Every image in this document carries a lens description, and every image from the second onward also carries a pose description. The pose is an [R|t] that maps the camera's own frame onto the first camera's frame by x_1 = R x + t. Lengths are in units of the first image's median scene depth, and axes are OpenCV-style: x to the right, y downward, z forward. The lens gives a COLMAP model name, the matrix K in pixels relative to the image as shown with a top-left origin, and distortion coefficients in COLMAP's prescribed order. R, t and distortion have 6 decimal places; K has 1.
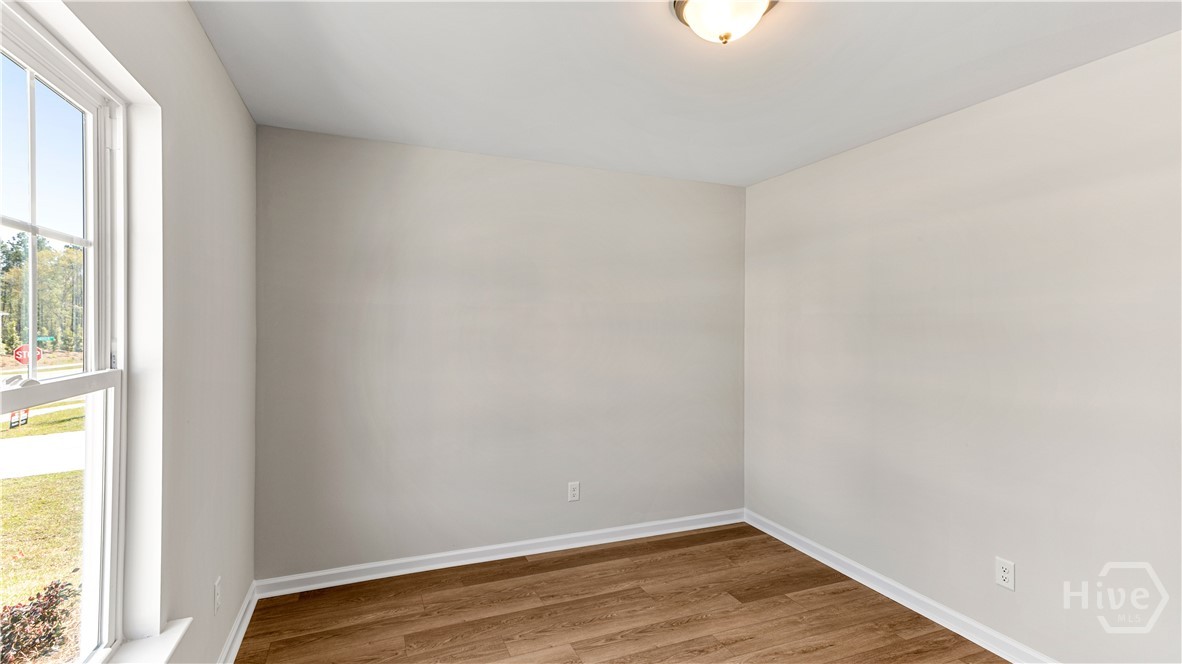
lens RADIAL K [[540.4, 0, 595.2], [0, 540.4, 323.9], [0, 0, 1]] dist [0.028927, 0.001786]
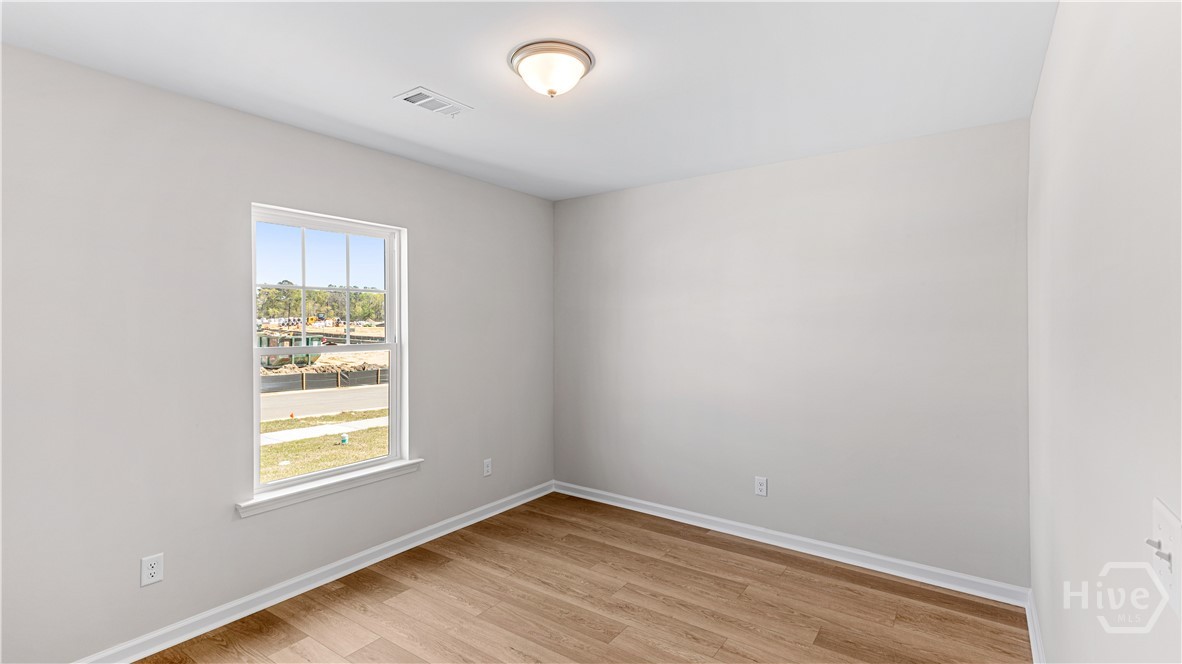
lens RADIAL K [[540.4, 0, 588.5], [0, 540.4, 331.7], [0, 0, 1]] dist [0.028927, 0.001786]
pose [[0.526572, 0.008372, -0.850089, 0.791517], [0.014672, 0.999713, 0.018934, -0.003462], [0.850004, -0.022442, 0.526298, 0.244864]]
